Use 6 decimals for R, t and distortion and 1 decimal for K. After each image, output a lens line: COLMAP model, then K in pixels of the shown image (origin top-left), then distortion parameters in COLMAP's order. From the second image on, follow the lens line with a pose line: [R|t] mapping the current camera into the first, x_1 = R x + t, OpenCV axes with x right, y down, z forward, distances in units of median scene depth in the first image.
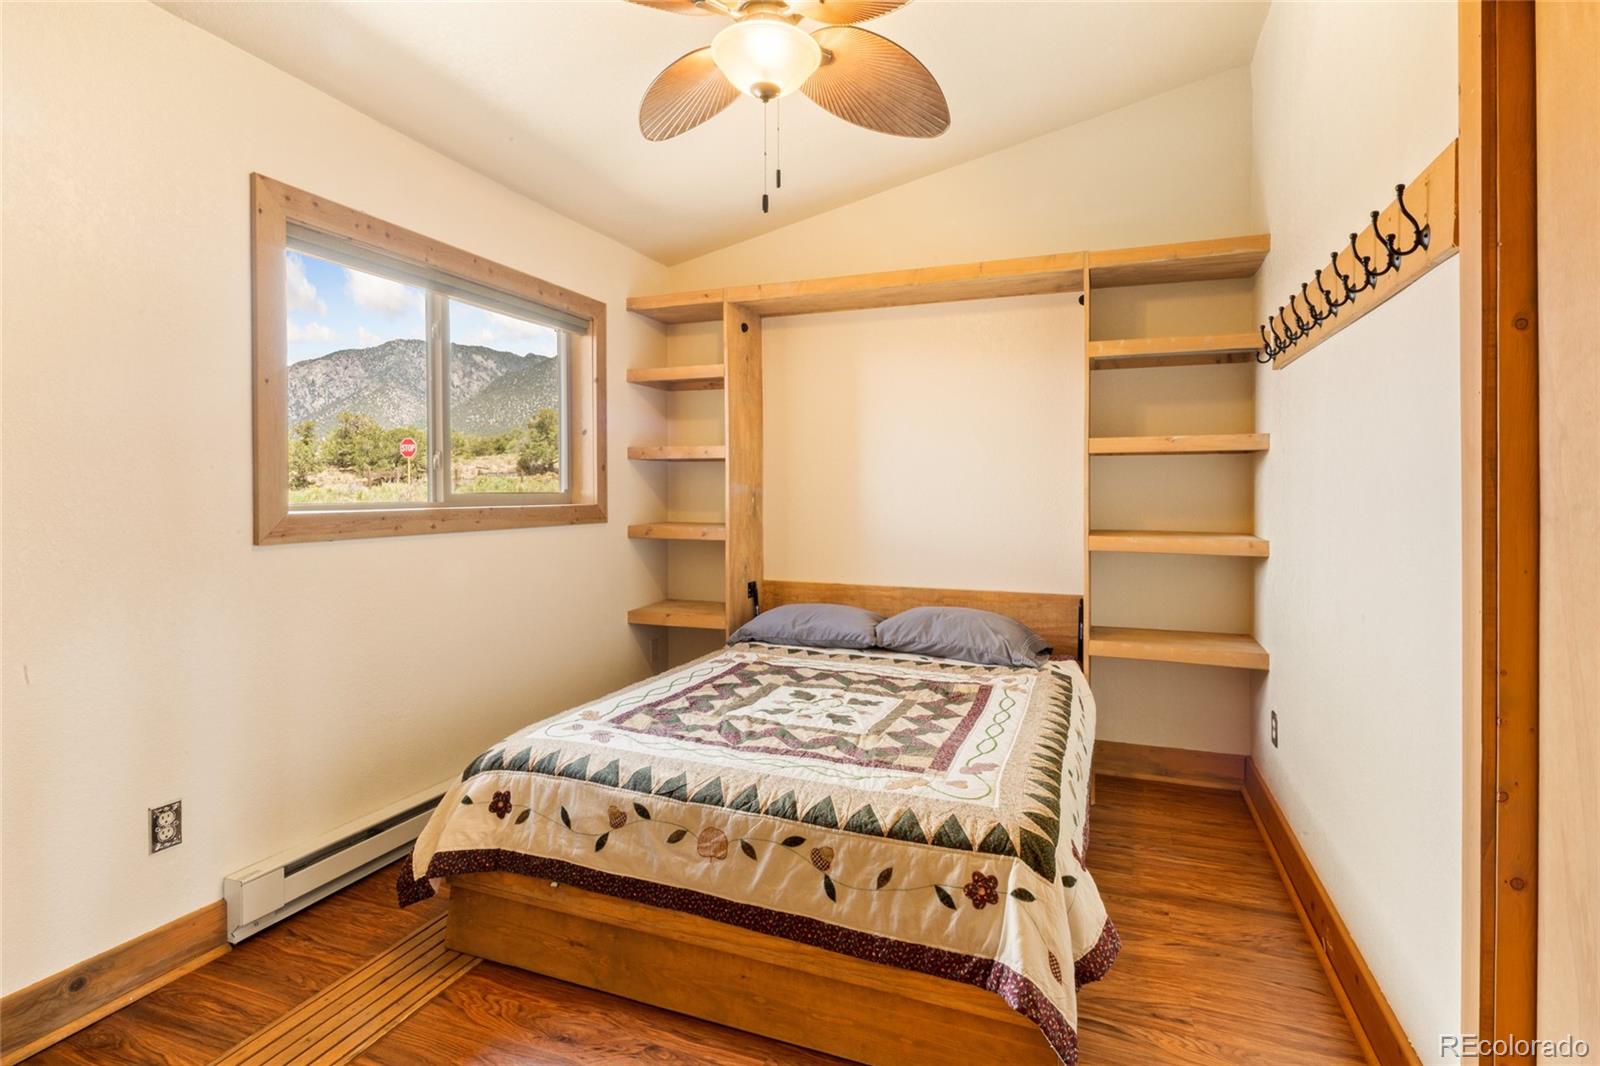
lens RADIAL K [[805.2, 0, 798.4], [0, 805.2, 508.7], [0, 0, 1]] dist [0.000039, -0.000350]
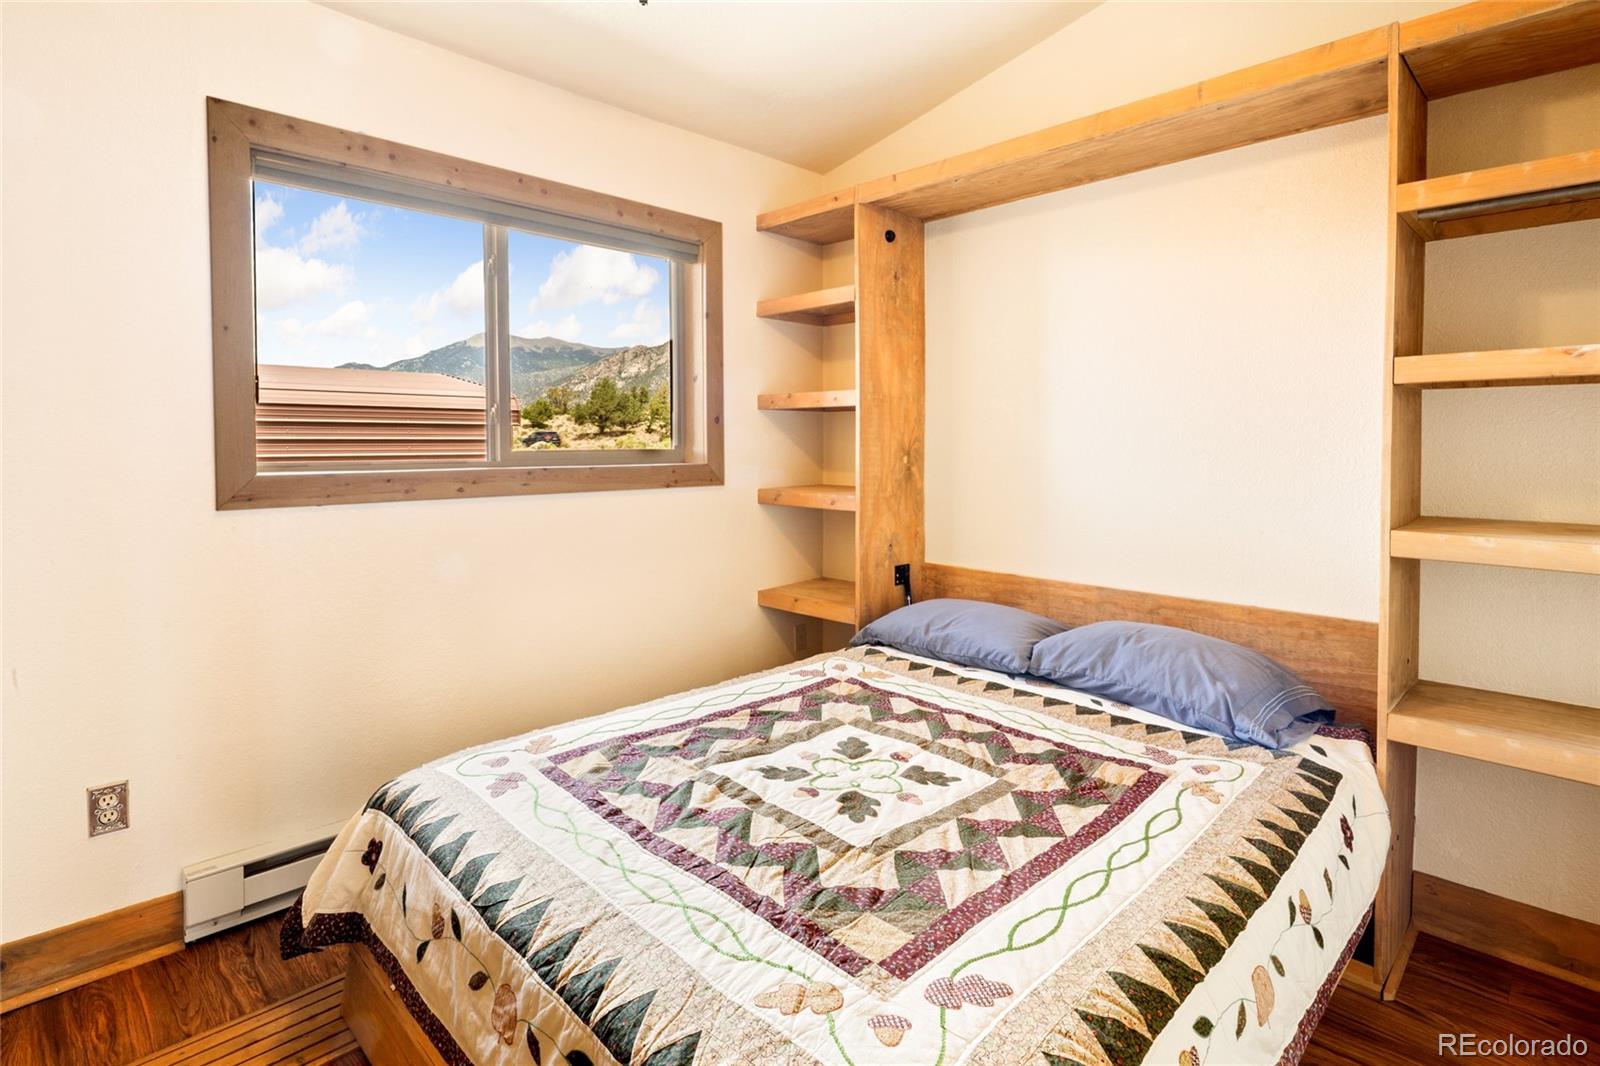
lens RADIAL K [[809.3, 0, 802.0], [0, 809.3, 475.1], [0, 0, 1]] dist [0.002816, -0.002070]
pose [[0.912345, 0.016095, -0.409106, 0.212587], [-0.008757, 0.999766, 0.019804, -0.012712], [0.409329, -0.014485, 0.912272, 0.306689]]
